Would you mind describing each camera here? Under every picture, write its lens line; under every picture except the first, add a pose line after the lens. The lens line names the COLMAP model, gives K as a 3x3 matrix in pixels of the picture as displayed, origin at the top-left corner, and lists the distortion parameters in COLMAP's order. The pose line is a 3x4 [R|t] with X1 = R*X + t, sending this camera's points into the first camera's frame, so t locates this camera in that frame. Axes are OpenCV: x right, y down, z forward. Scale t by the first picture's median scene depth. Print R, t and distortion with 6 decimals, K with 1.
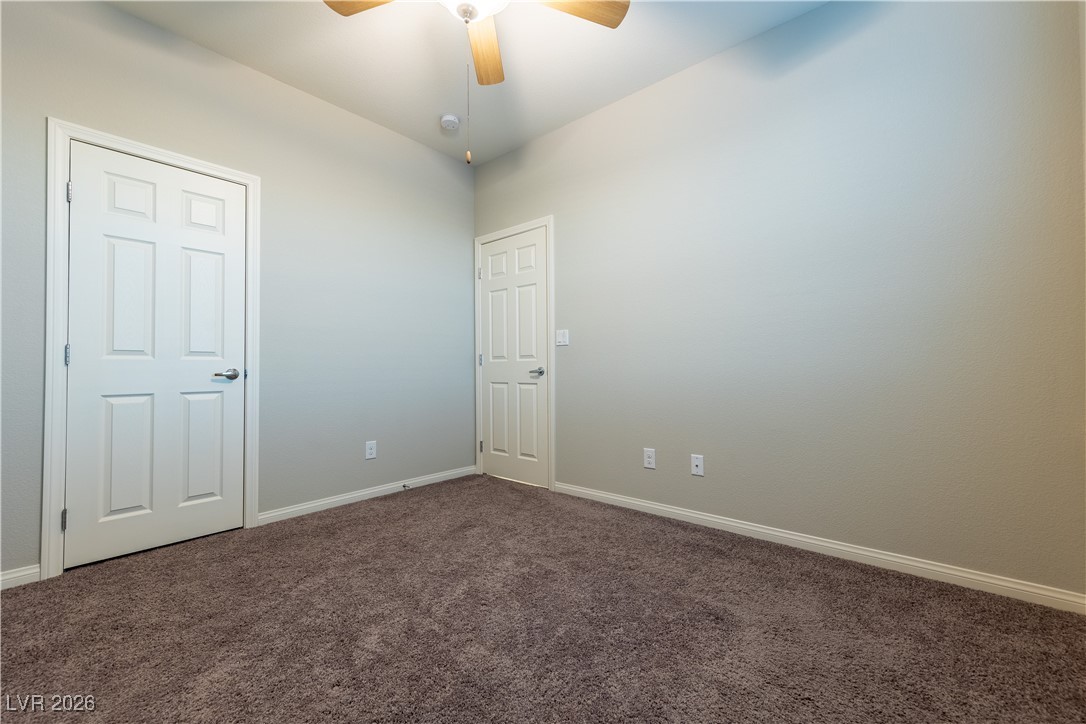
lens RADIAL K [[438.0, 0, 546.0], [0, 438.0, 360.9], [0, 0, 1]] dist [0.002351, 0.000495]
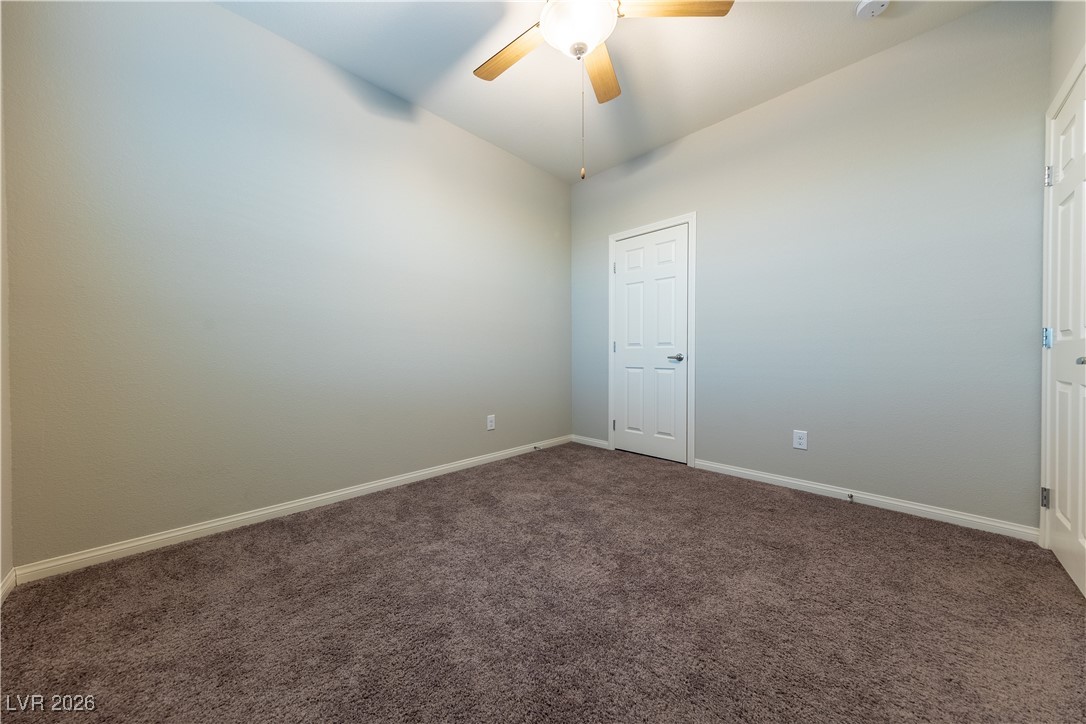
lens RADIAL K [[374.5, 0, 541.5], [0, 374.5, 357.5], [0, 0, 1]] dist [0.011765, 0.000087]
pose [[-0.082692, 0.017512, -0.996421, 0.553866], [0.019105, 0.999690, 0.015984, 0.002630], [0.996392, -0.017714, -0.083001, 0.624380]]
